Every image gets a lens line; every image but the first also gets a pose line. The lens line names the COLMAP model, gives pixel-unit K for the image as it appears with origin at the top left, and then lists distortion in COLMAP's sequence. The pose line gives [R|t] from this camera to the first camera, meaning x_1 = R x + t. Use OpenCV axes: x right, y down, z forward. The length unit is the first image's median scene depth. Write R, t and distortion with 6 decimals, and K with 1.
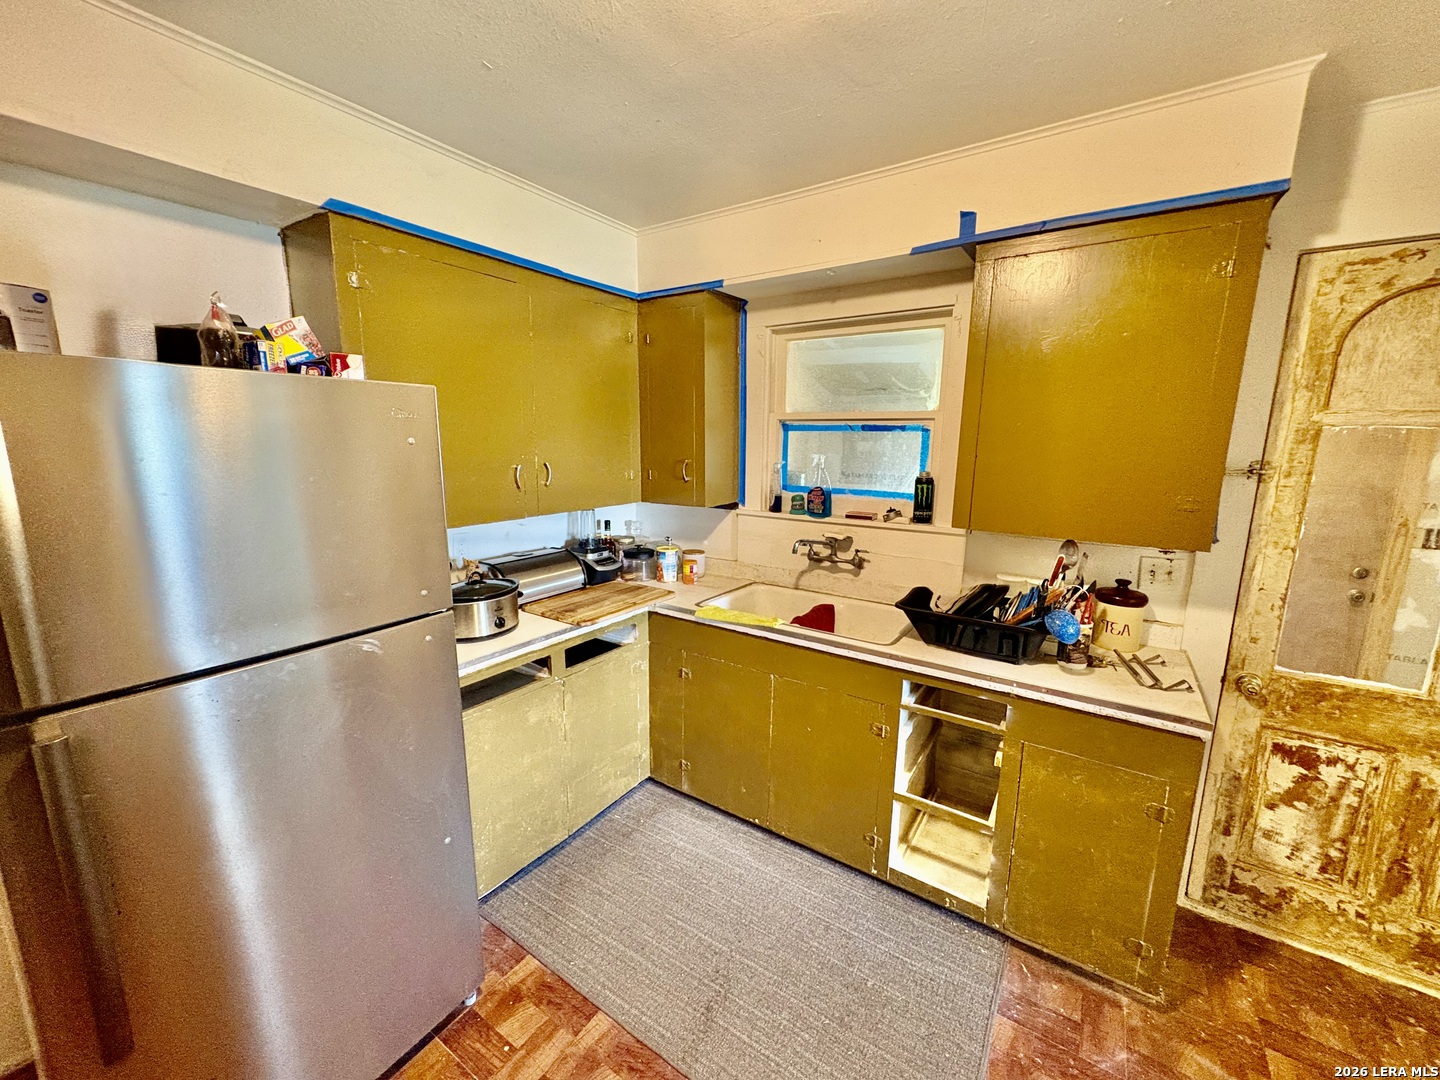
lens RADIAL K [[573.0, 0, 717.2], [0, 573.0, 540.2], [0, 0, 1]] dist [-0.000235, 0.000600]
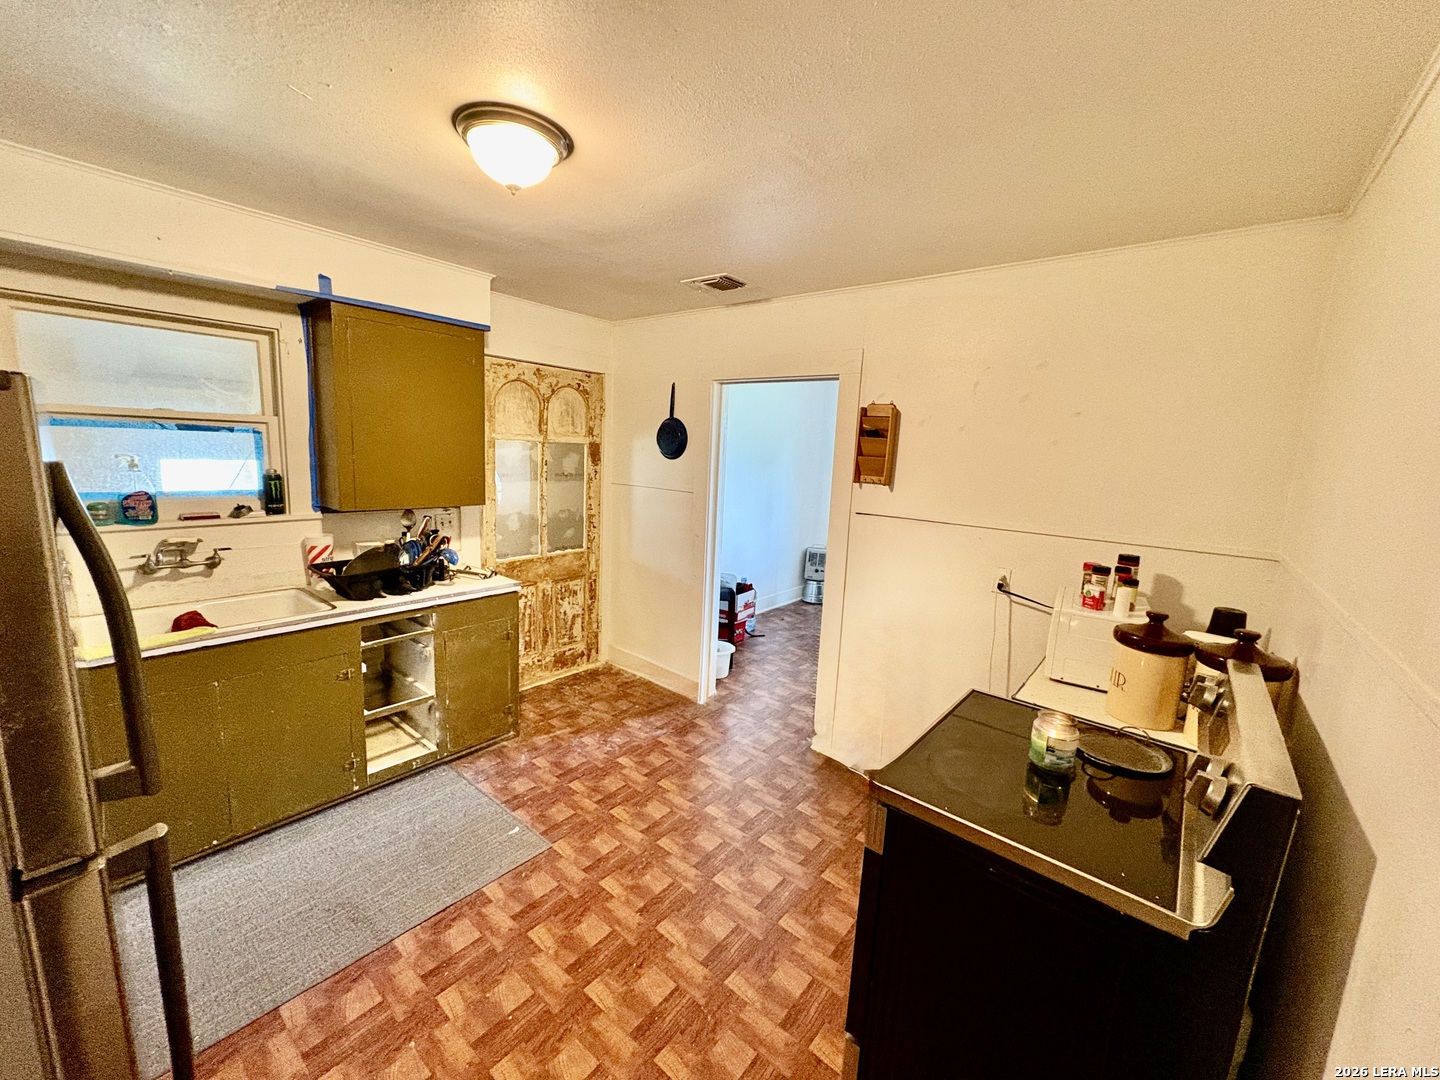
lens RADIAL K [[573.0, 0, 717.2], [0, 573.0, 540.2], [0, 0, 1]] dist [-0.000235, 0.000600]
pose [[0.094756, -0.165123, 0.981711, -0.848937], [0.133134, 0.979391, 0.151883, -0.044164], [-0.986558, 0.116308, 0.114787, 0.008585]]
